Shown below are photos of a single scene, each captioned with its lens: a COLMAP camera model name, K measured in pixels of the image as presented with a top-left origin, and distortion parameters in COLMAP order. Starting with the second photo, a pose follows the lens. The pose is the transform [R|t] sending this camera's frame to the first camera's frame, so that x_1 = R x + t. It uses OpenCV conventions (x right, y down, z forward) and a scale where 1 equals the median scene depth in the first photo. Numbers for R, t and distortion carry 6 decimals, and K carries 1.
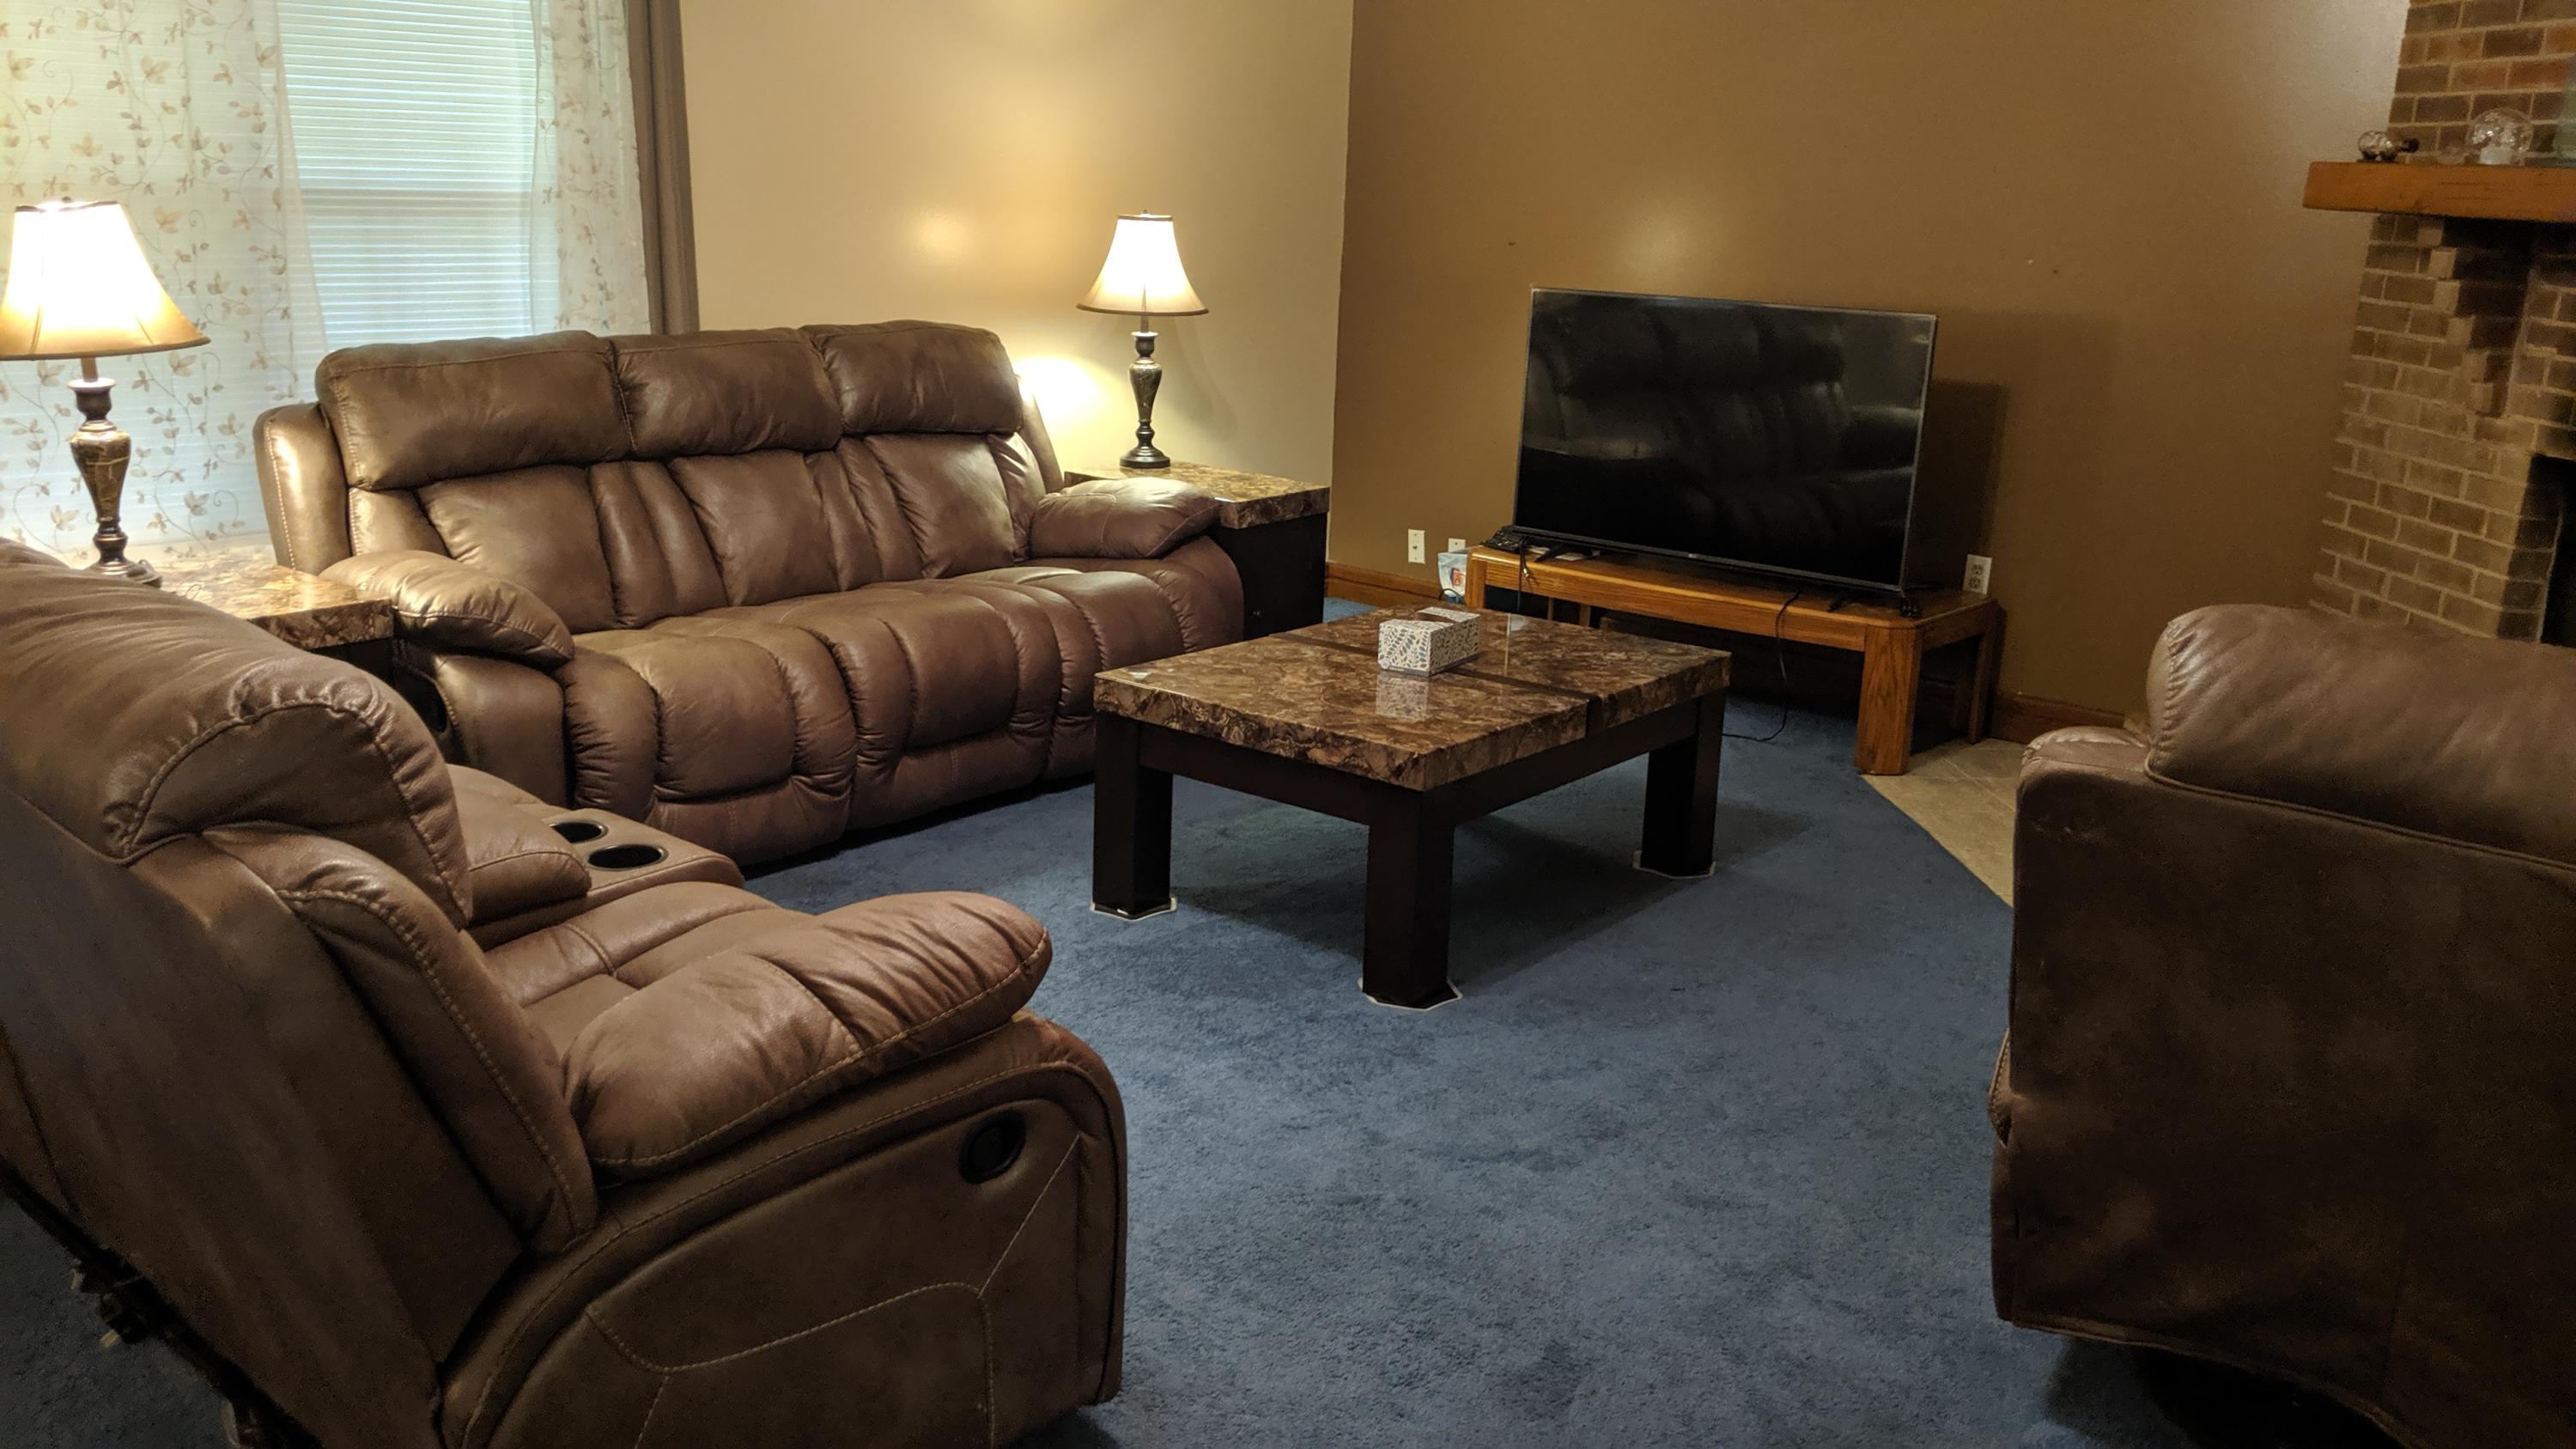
lens RADIAL K [[2042.9, 0, 1269.2], [0, 2042.9, 756.9], [0, 0, 1]] dist [0.065052, -0.113103]
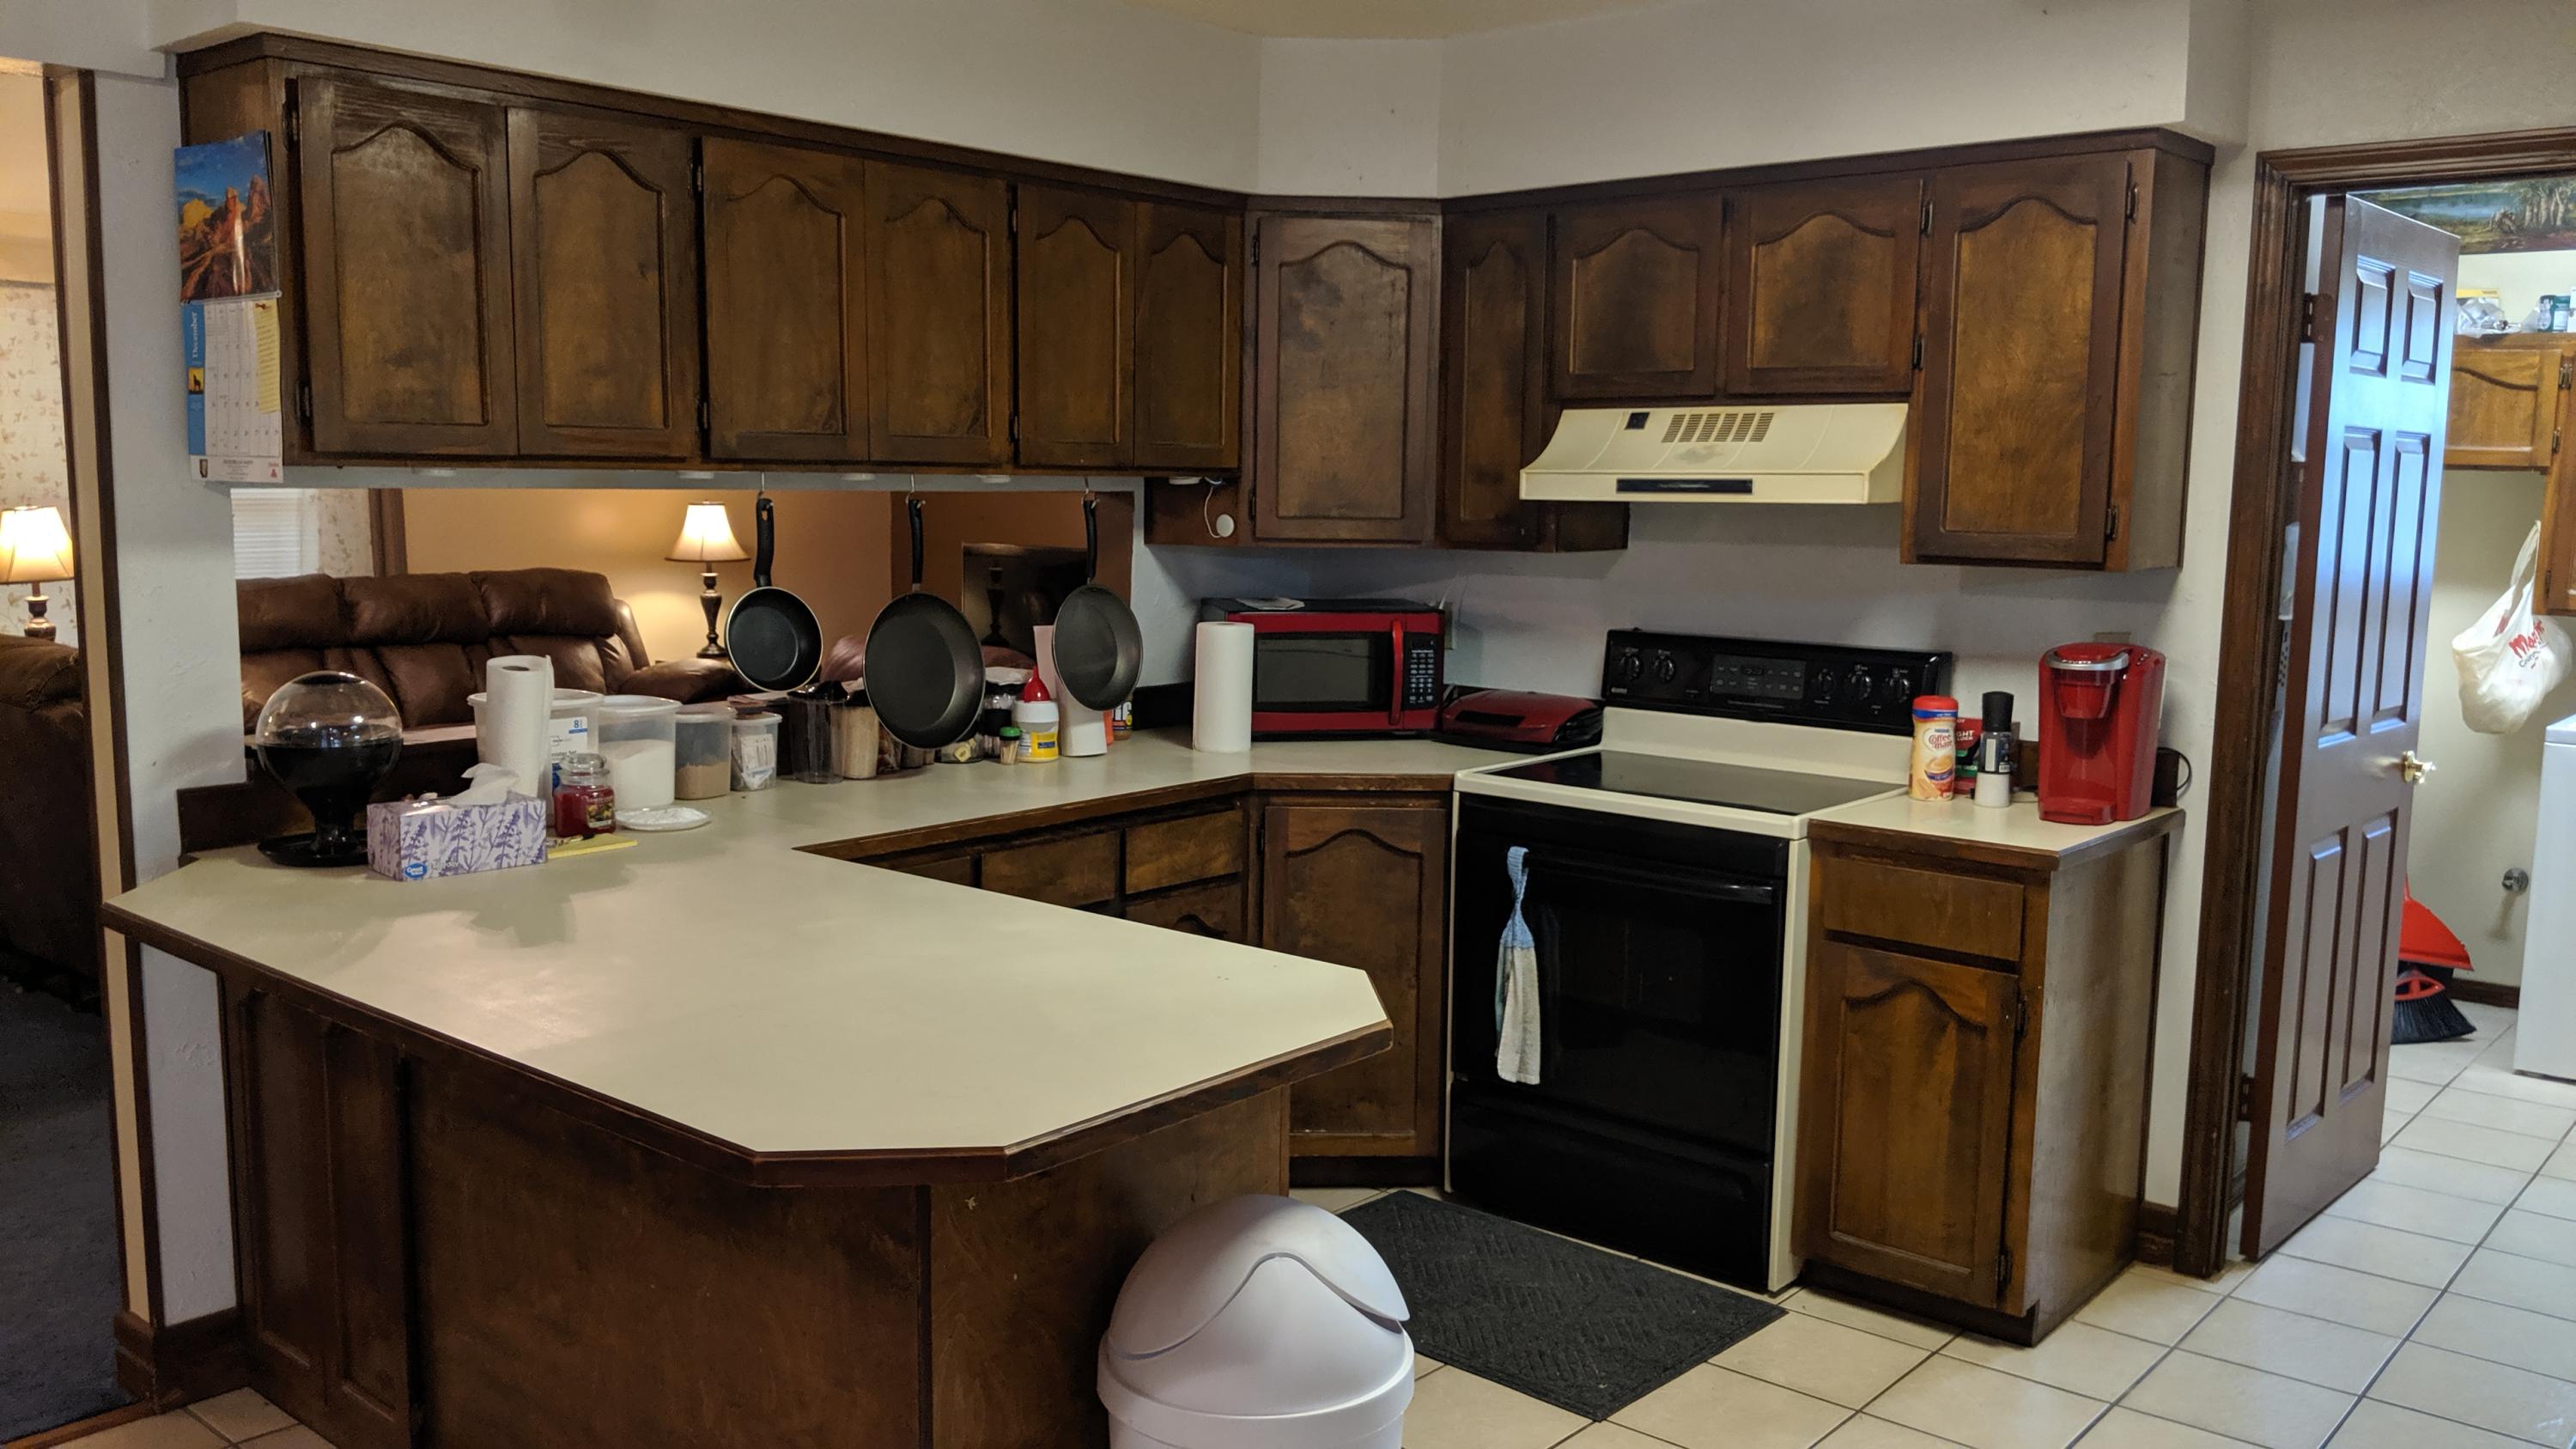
lens RADIAL K [[2093.7, 0, 1288.5], [0, 2093.7, 759.9], [0, 0, 1]] dist [0.035542, -0.102026]
pose [[0.999532, -0.024398, 0.018426, 0.451152], [0.026705, 0.990131, -0.137580, 0.217605], [-0.014888, 0.138008, 0.990319, -0.754778]]
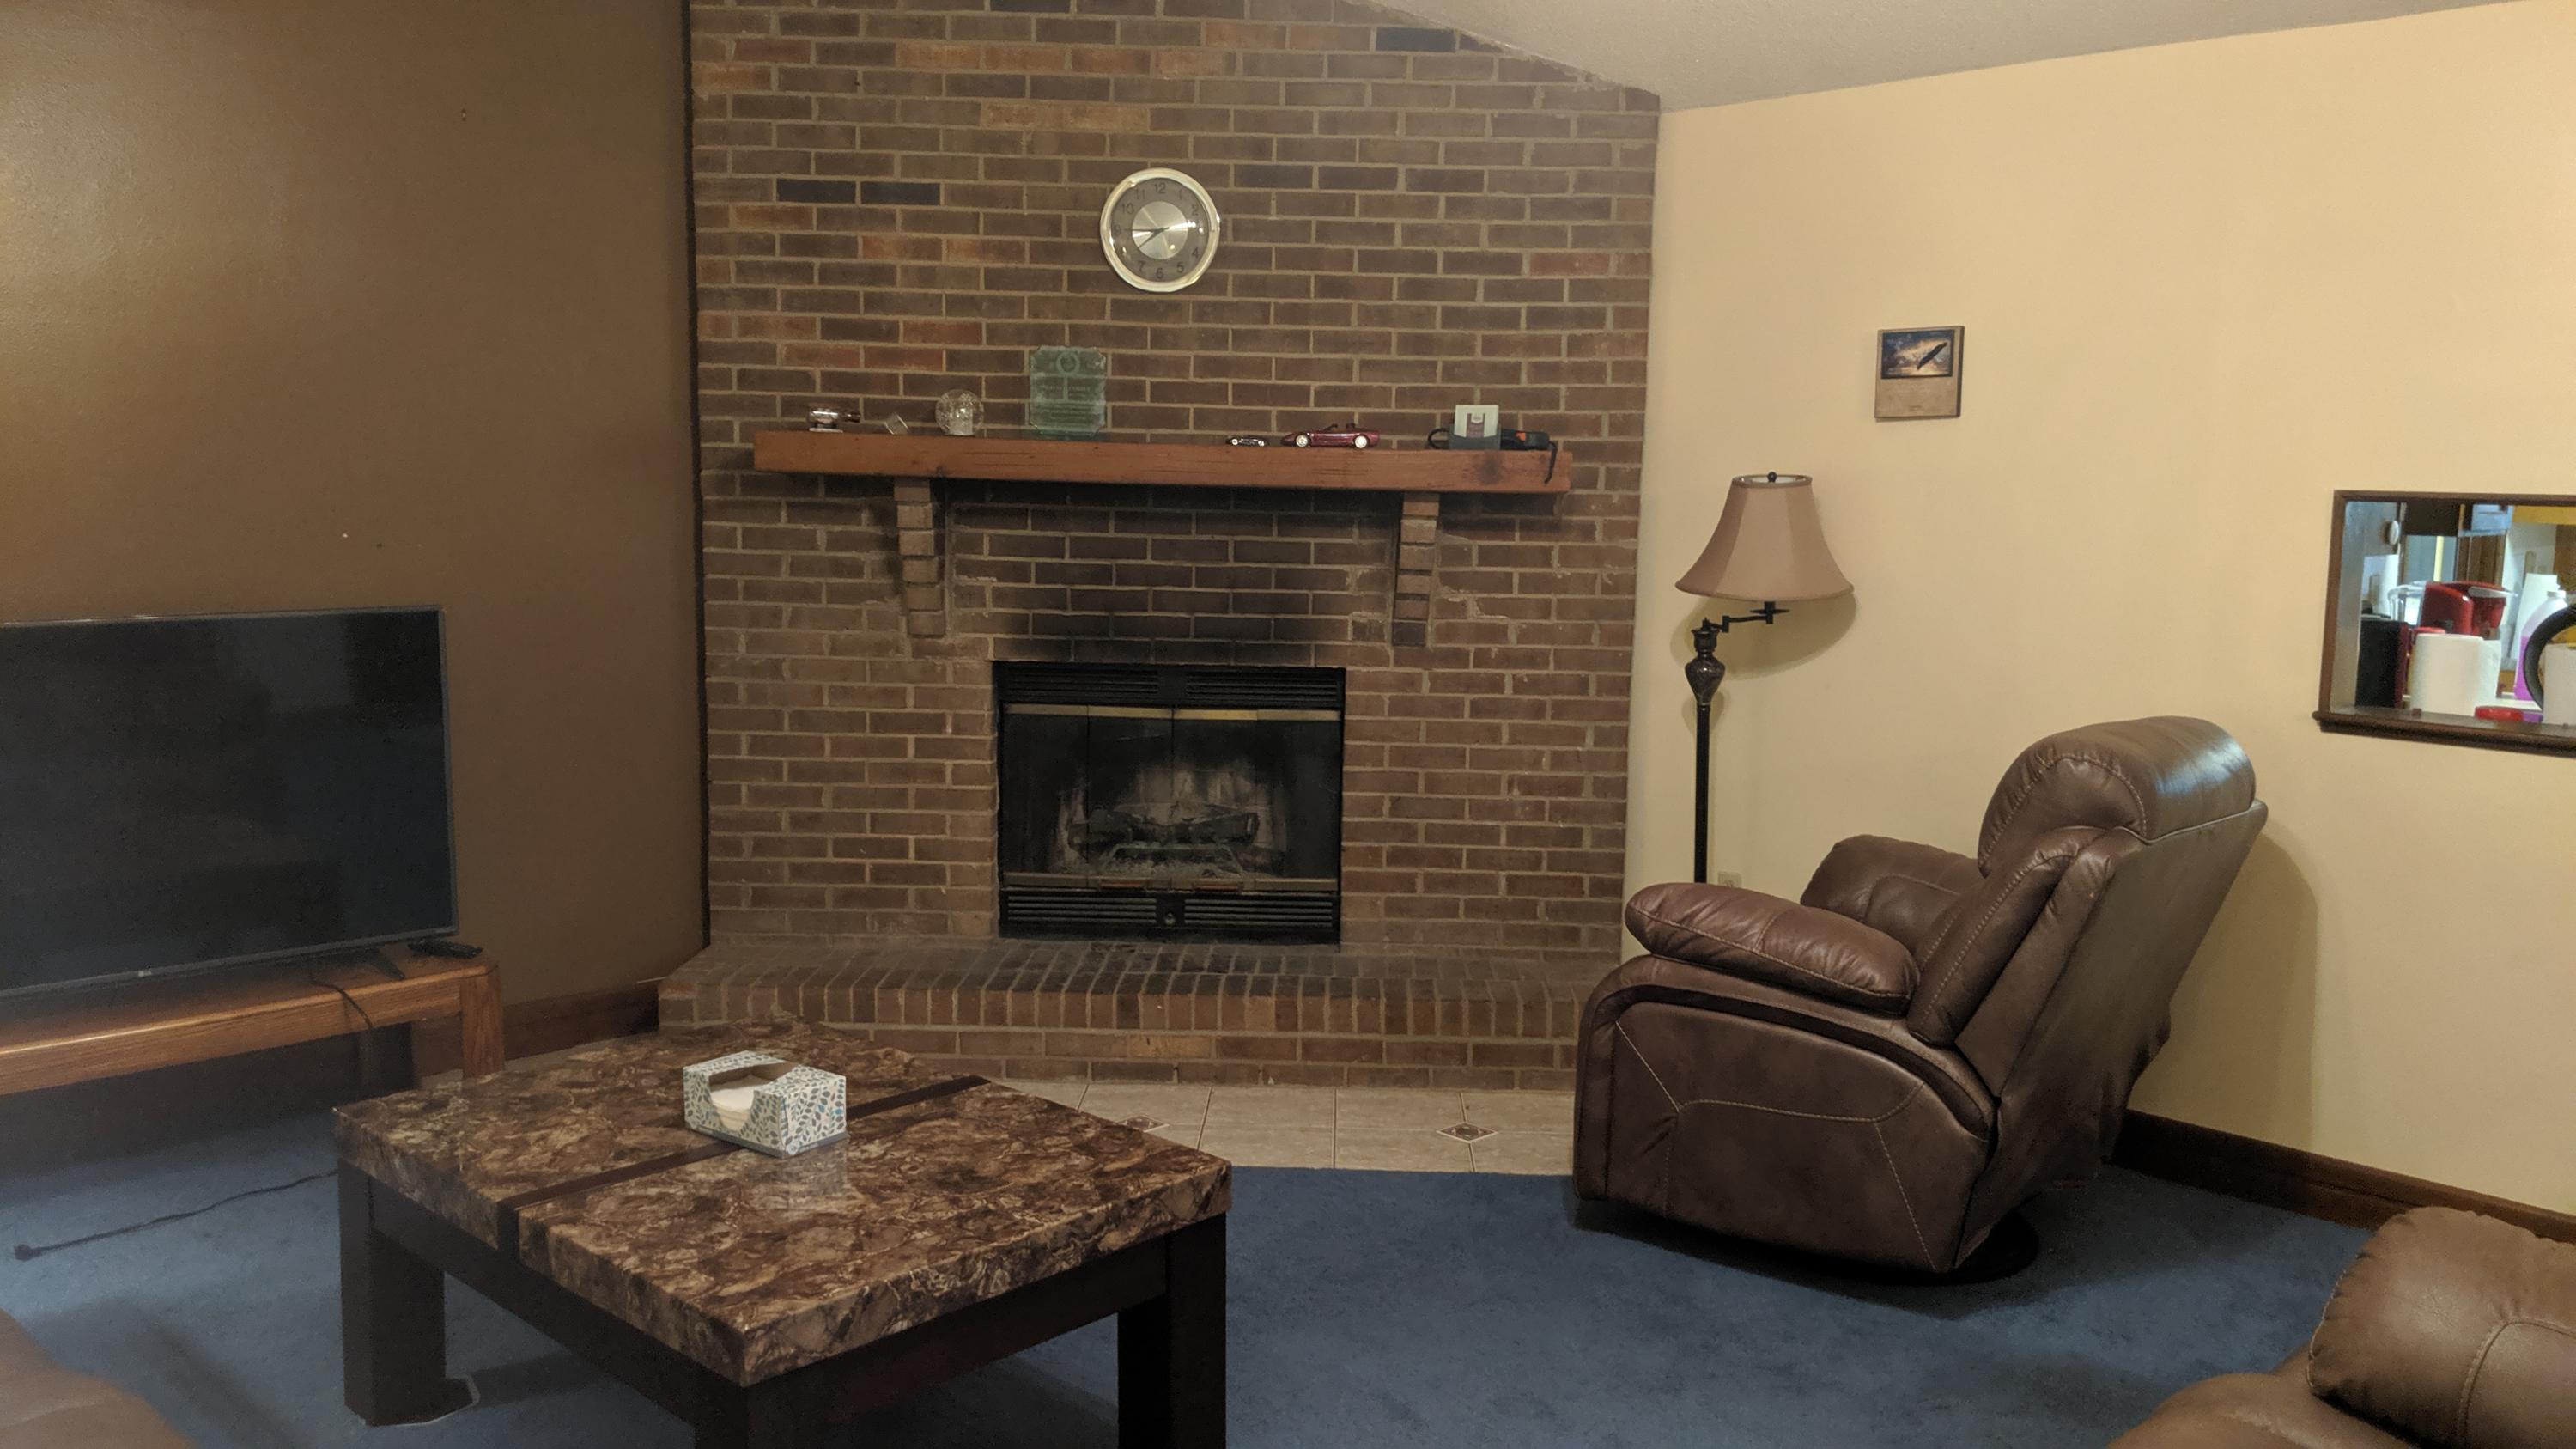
lens RADIAL K [[2056.2, 0, 1301.6], [0, 2056.2, 742.2], [0, 0, 1]] dist [0.109775, -0.203663]
pose [[0.070643, -0.171118, 0.982715, -0.569382], [0.257685, 0.954866, 0.147745, -0.223609], [-0.963643, 0.242794, 0.111549, 0.656125]]
